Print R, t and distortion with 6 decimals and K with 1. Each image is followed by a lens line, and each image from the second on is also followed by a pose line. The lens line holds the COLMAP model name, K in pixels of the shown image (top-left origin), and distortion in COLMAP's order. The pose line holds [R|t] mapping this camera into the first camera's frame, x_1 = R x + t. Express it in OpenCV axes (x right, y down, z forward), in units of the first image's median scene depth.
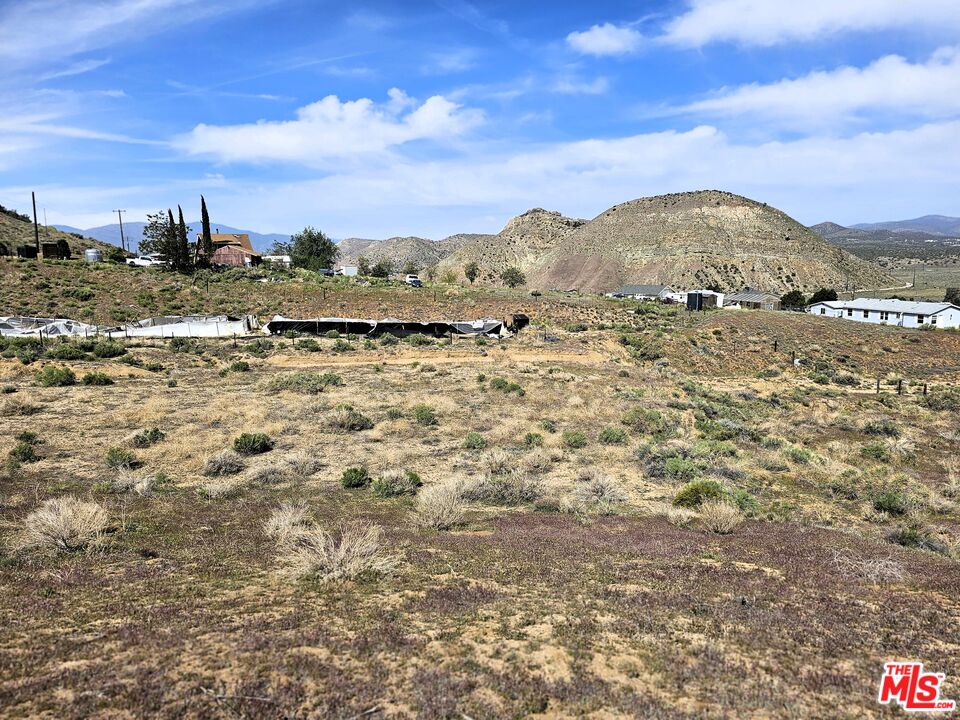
lens RADIAL K [[632.4, 0, 495.5], [0, 632.4, 360.4], [0, 0, 1]] dist [0.051728, -0.046969]
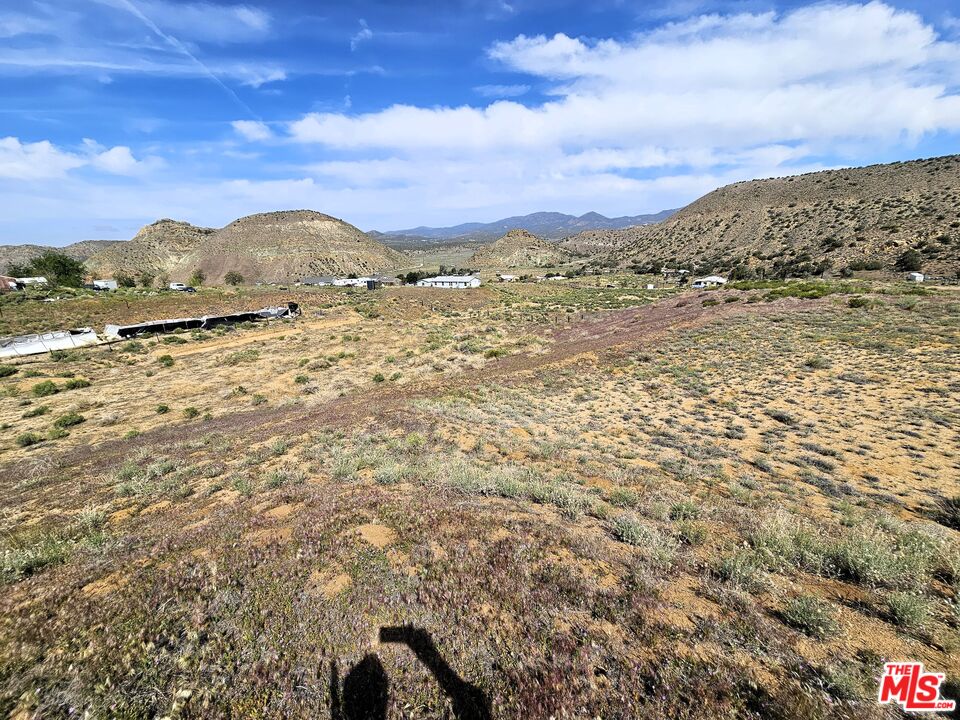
lens RADIAL K [[391.2, 0, 479.7], [0, 391.2, 364.0], [0, 0, 1]] dist [-0.001456, -0.000806]
pose [[0.744524, -0.217740, 0.631089, -0.292495], [0.141279, 0.975295, 0.169826, -0.020025], [-0.652476, -0.037279, 0.756892, -0.116844]]
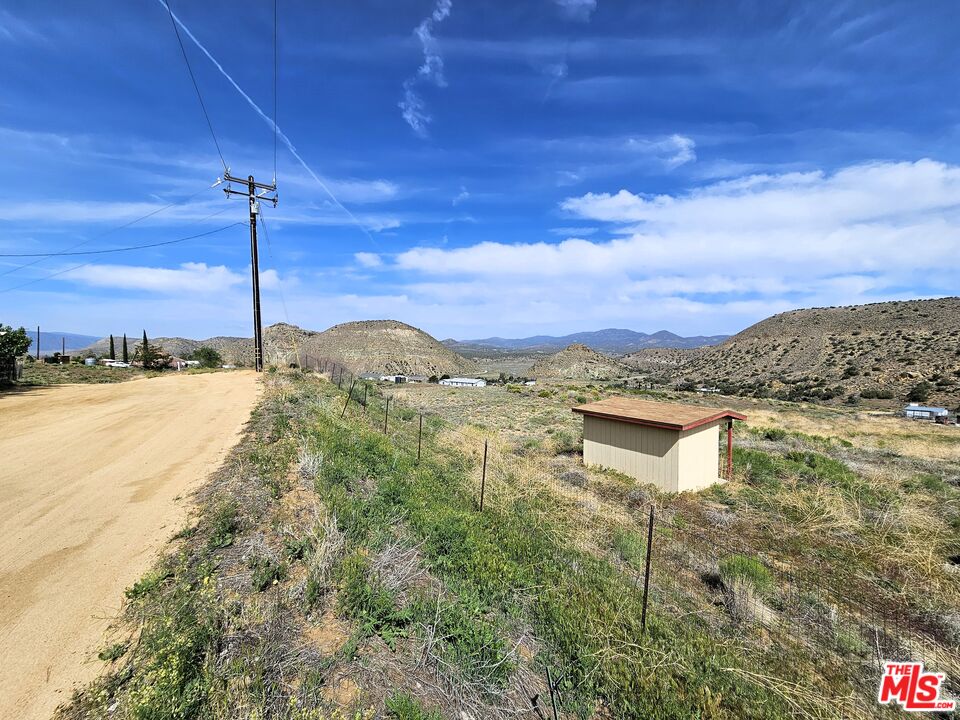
lens RADIAL K [[389.7, 0, 478.0], [0, 389.7, 320.5], [0, 0, 1]] dist [0.003218, -0.000030]
pose [[0.857228, 0.060836, 0.511330, -0.272518], [0.066580, 0.971567, -0.227213, 0.063471], [-0.510614, 0.228818, 0.828804, -0.622231]]
